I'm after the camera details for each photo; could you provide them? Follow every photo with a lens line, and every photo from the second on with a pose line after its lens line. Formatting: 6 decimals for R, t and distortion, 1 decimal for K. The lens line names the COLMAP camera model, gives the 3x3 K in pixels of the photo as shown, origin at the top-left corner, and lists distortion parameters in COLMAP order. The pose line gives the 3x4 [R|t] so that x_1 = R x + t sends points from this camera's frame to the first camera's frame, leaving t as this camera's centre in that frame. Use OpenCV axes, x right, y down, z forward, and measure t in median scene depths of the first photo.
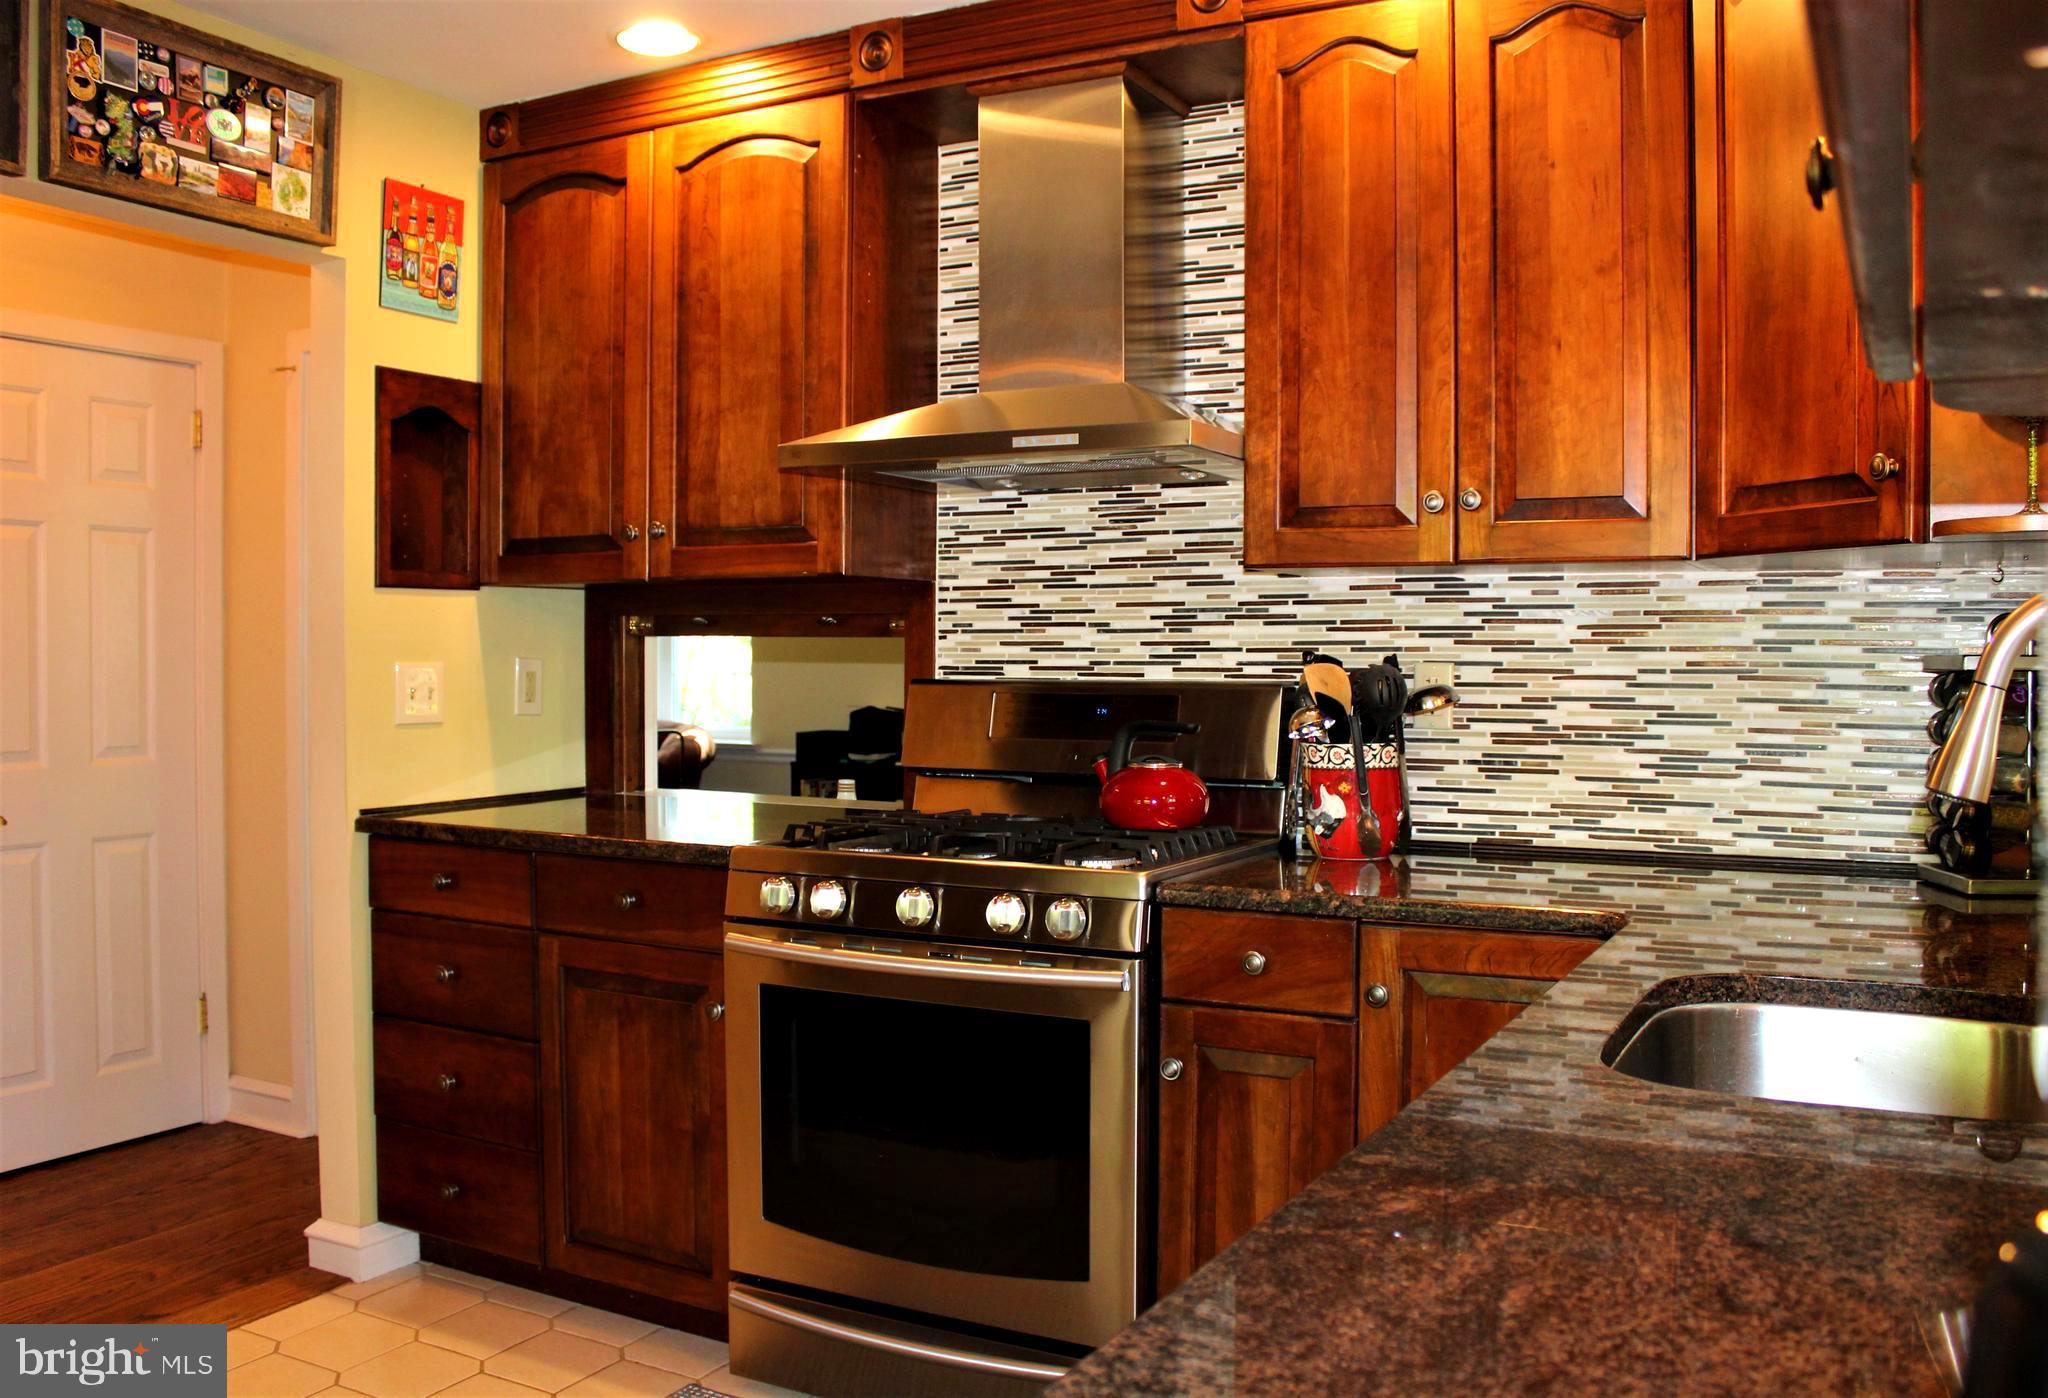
lens RADIAL K [[1750.6, 0, 1033.4], [0, 1750.6, 701.4], [0, 0, 1]] dist [-0.155884, 0.134341]
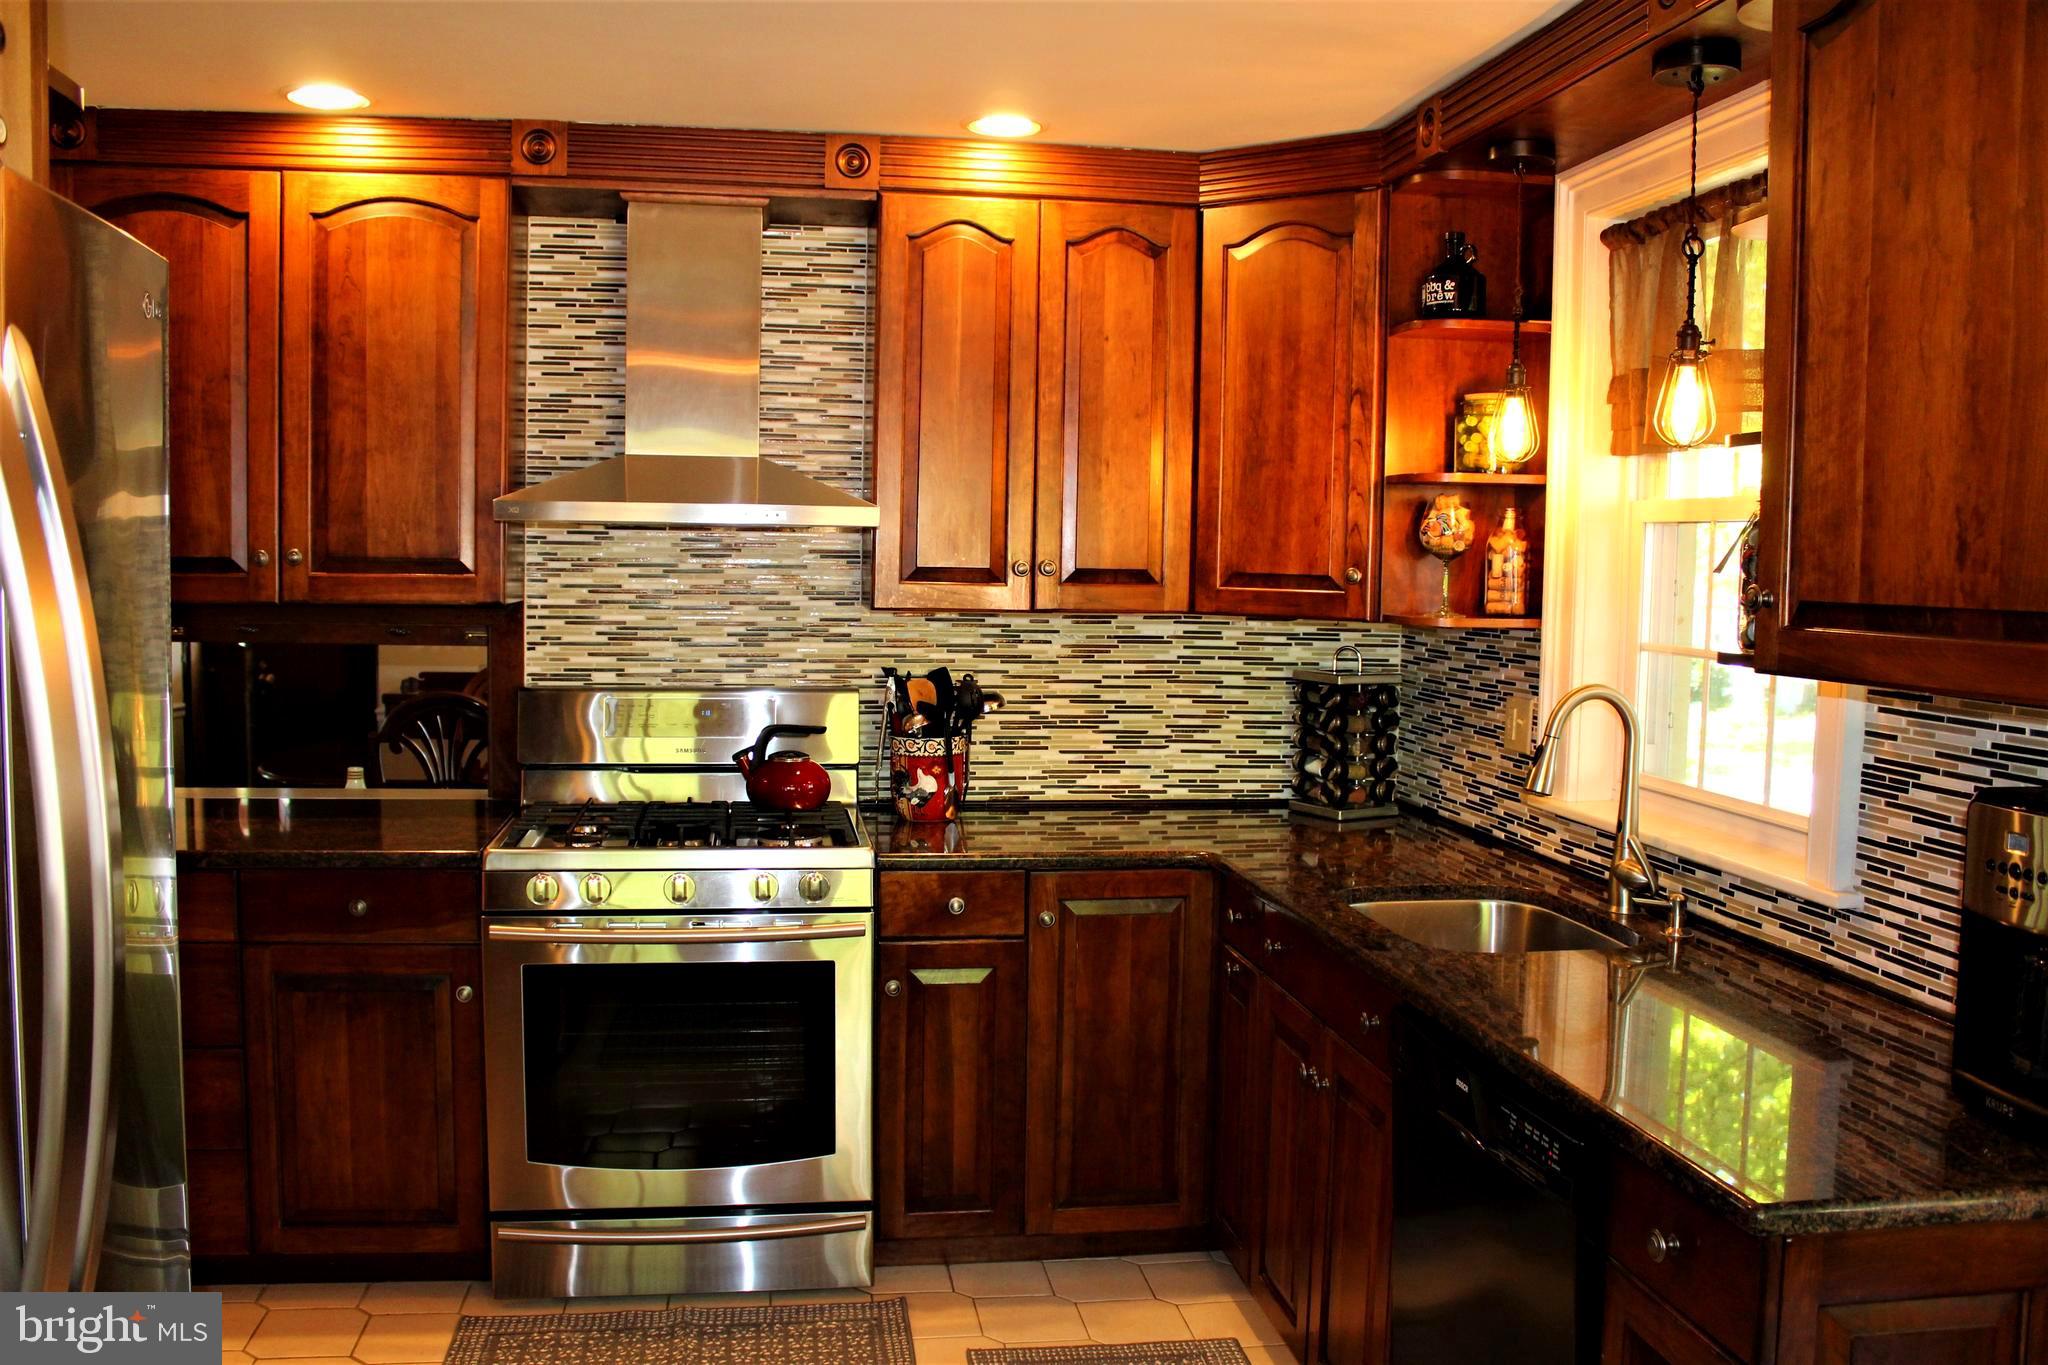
lens RADIAL K [[1713.5, 0, 1026.3], [0, 1713.5, 692.9], [0, 0, 1]] dist [-0.156317, 0.131860]
pose [[0.793959, -0.037141, 0.606835, -0.520914], [0.000331, 0.998158, 0.060659, -0.082970], [-0.607971, -0.047960, 0.792510, -0.096267]]
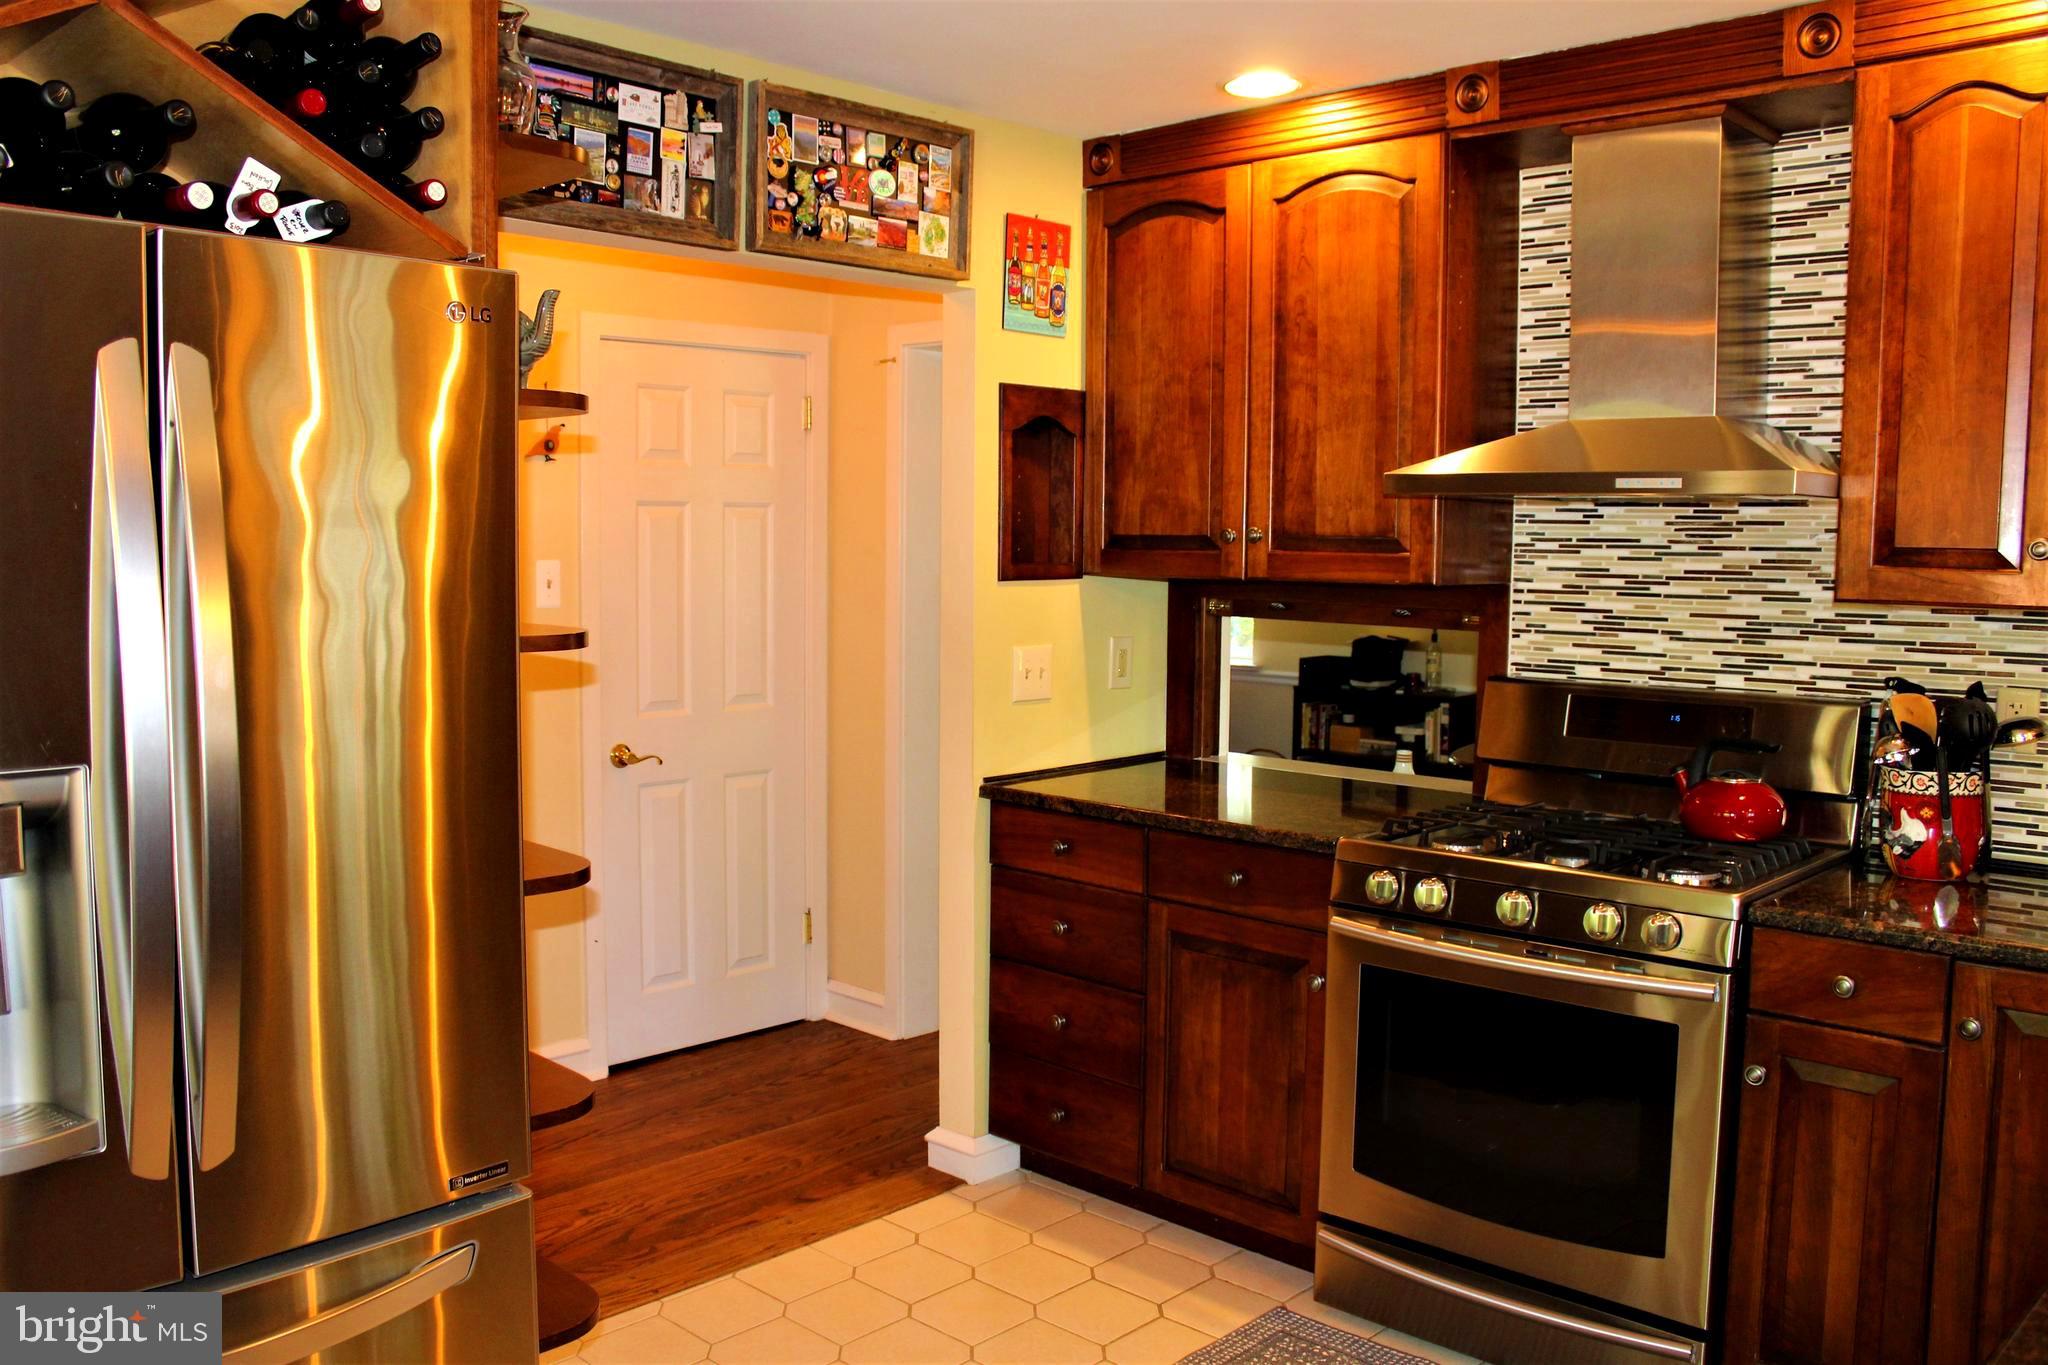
lens RADIAL K [[1713.5, 0, 1009.6], [0, 1713.5, 689.2], [0, 0, 1]] dist [-0.156317, 0.131860]
pose [[0.963605, 0.029162, -0.265734, -0.082216], [-0.012592, 0.997880, 0.063849, -0.073201], [0.267032, -0.058179, 0.961930, -0.090728]]
